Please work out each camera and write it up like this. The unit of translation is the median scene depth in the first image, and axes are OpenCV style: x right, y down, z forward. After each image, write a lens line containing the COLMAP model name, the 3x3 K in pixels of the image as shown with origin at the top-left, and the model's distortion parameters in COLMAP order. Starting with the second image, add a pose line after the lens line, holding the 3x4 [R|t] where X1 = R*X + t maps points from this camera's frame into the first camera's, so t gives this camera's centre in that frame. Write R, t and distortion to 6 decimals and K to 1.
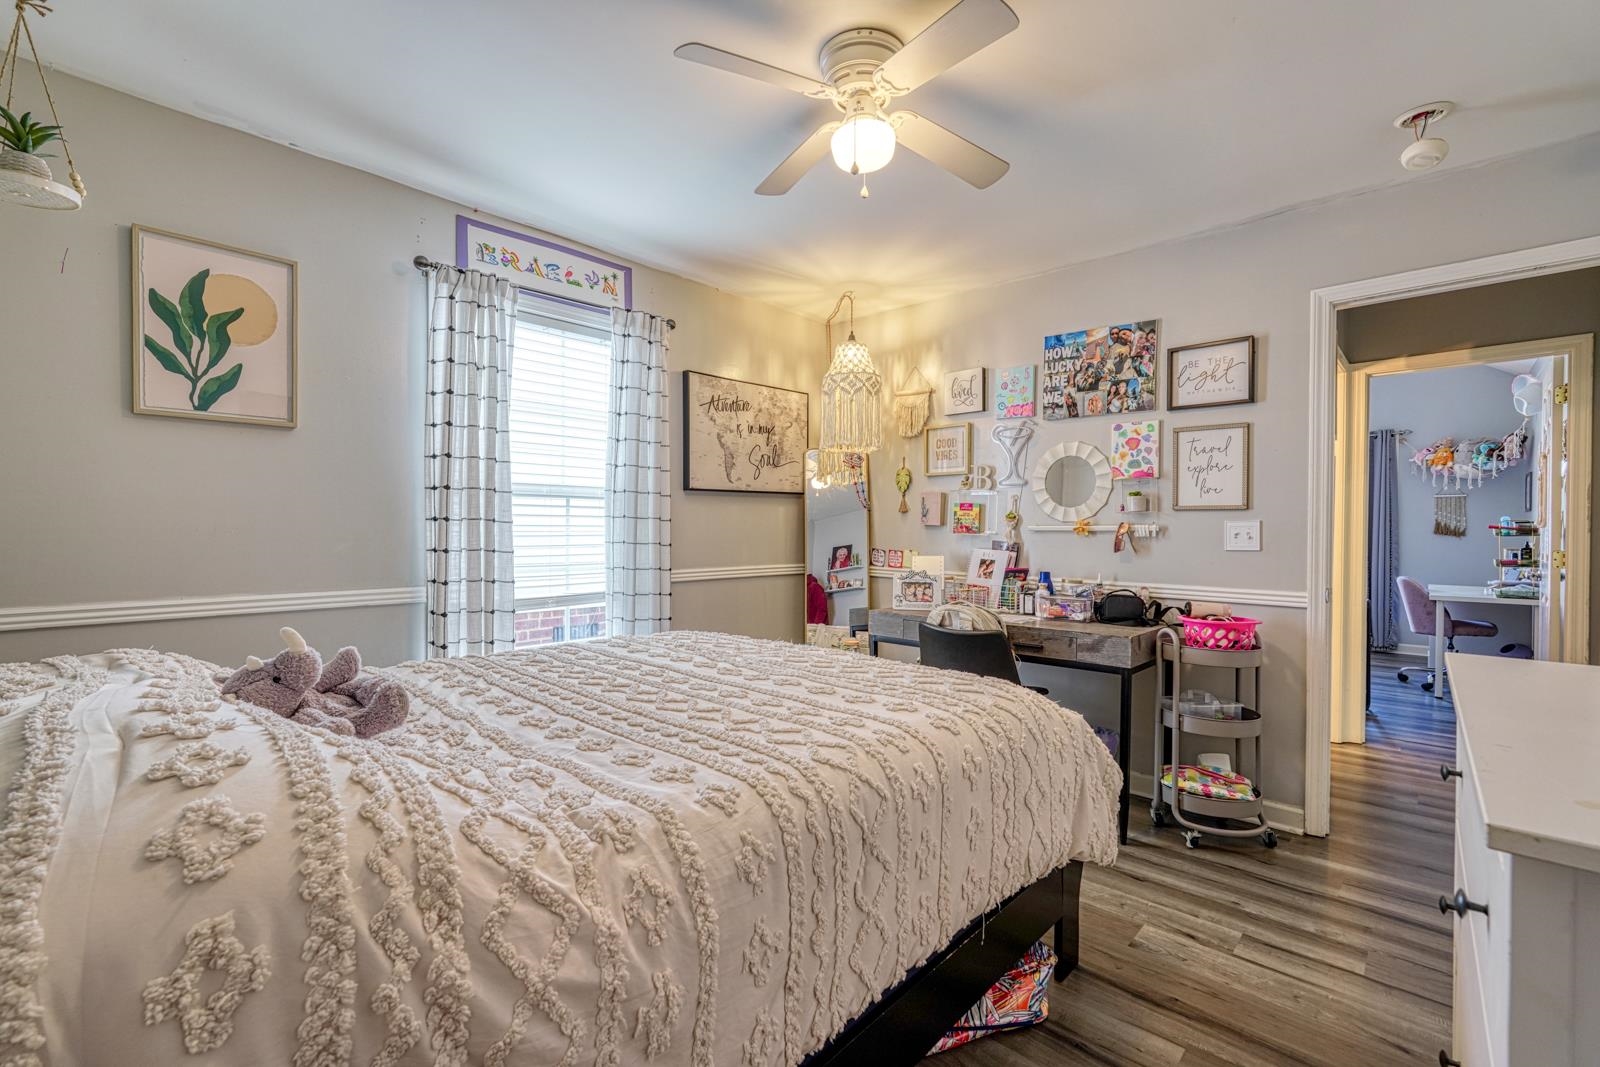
lens RADIAL K [[710.9, 0, 794.9], [0, 710.9, 535.0], [0, 0, 1]] dist [-0.002625, -0.000152]
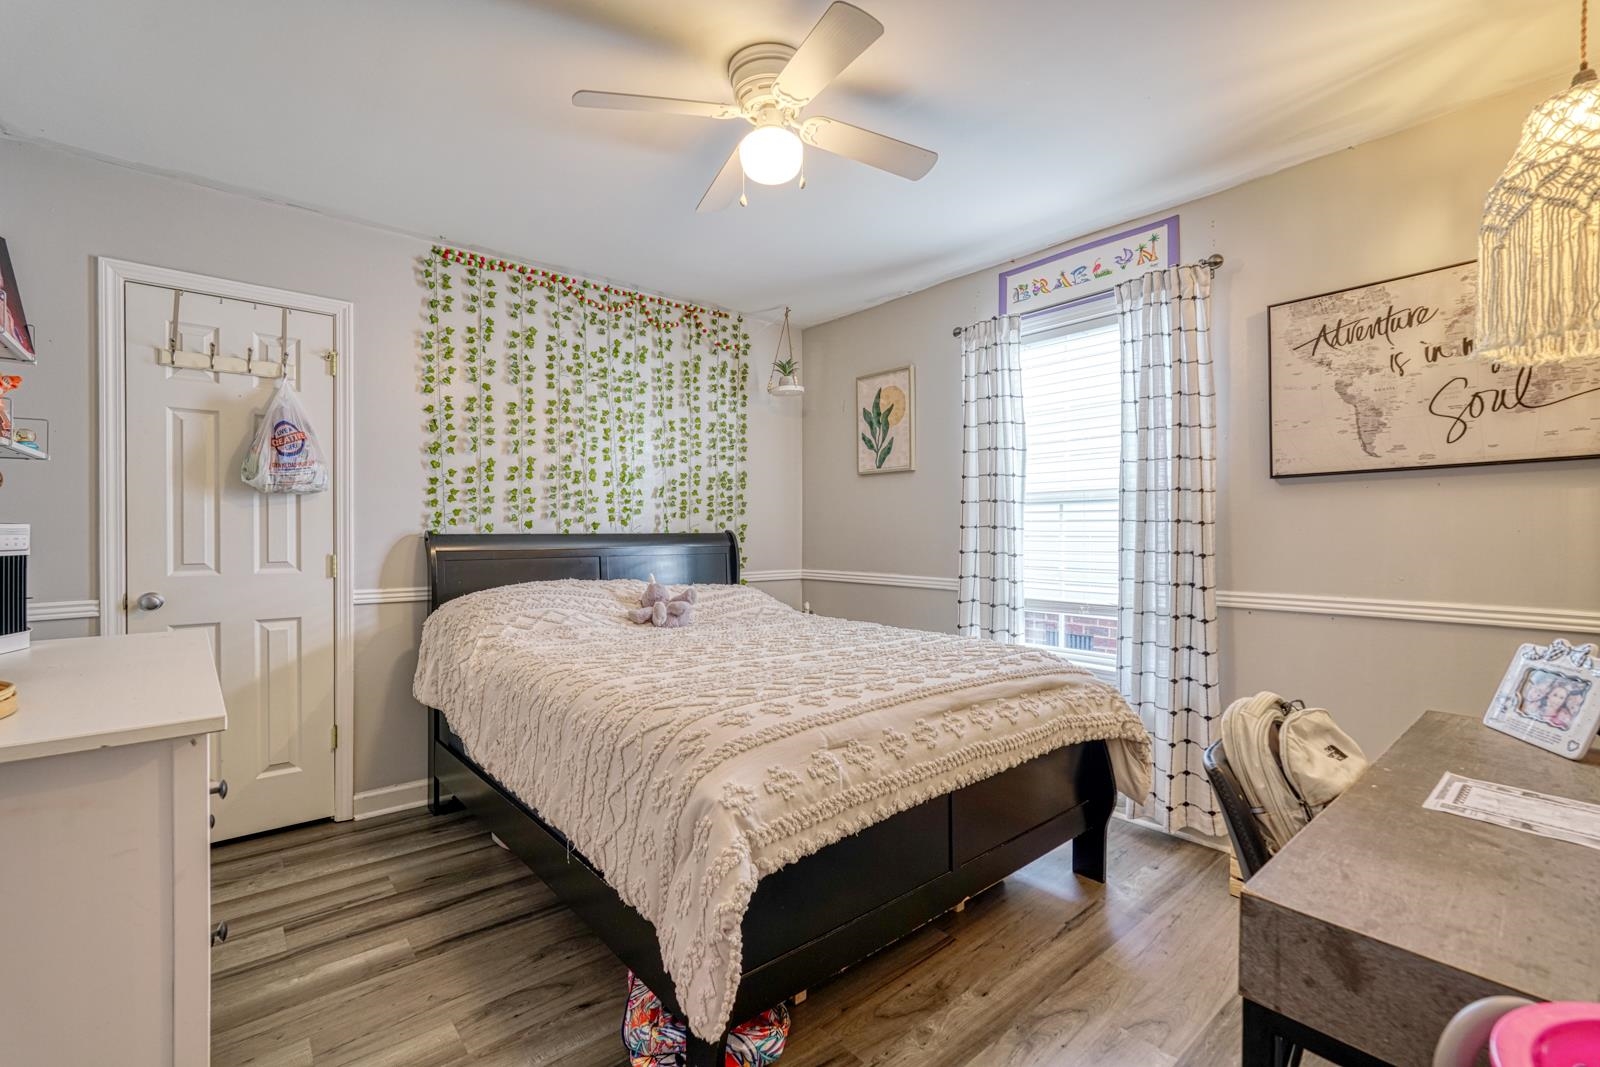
lens RADIAL K [[710.9, 0, 795.3], [0, 710.9, 533.9], [0, 0, 1]] dist [-0.002625, -0.000152]
pose [[-0.116962, 0.002075, -0.993134, 0.928764], [-0.002694, 0.999993, 0.002407, -0.013945], [0.993133, 0.002957, -0.116956, 0.969086]]
